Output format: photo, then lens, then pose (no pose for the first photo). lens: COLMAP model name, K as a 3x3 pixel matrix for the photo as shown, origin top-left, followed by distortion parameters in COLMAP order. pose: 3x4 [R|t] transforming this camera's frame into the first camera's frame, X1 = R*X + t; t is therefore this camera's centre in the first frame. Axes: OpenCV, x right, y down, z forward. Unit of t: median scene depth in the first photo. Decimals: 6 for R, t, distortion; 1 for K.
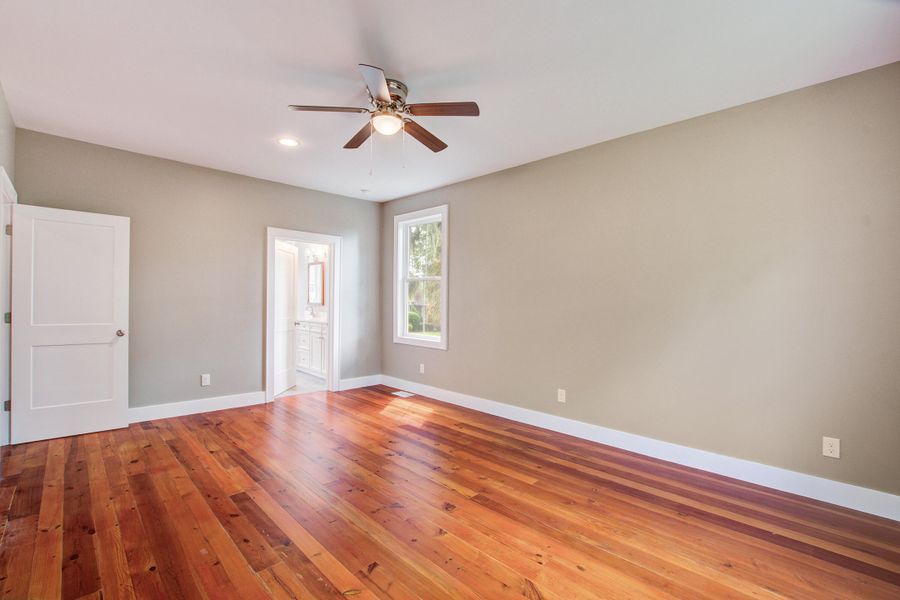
lens RADIAL K [[391.8, 0, 443.6], [0, 391.8, 293.6], [0, 0, 1]] dist [-0.015395, 0.000264]
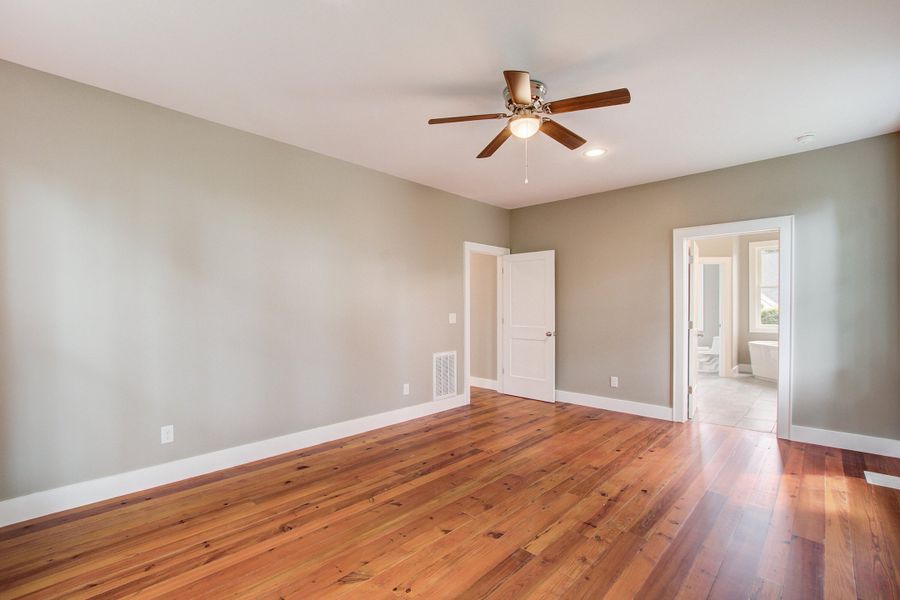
lens RADIAL K [[402.9, 0, 437.2], [0, 402.9, 300.9], [0, 0, 1]] dist [-0.025018, 0.000816]
pose [[0.044278, -0.034081, -0.998438, 0.694945], [0.021273, 0.999223, -0.033165, 0.024550], [0.998793, -0.019771, 0.044969, 0.611595]]
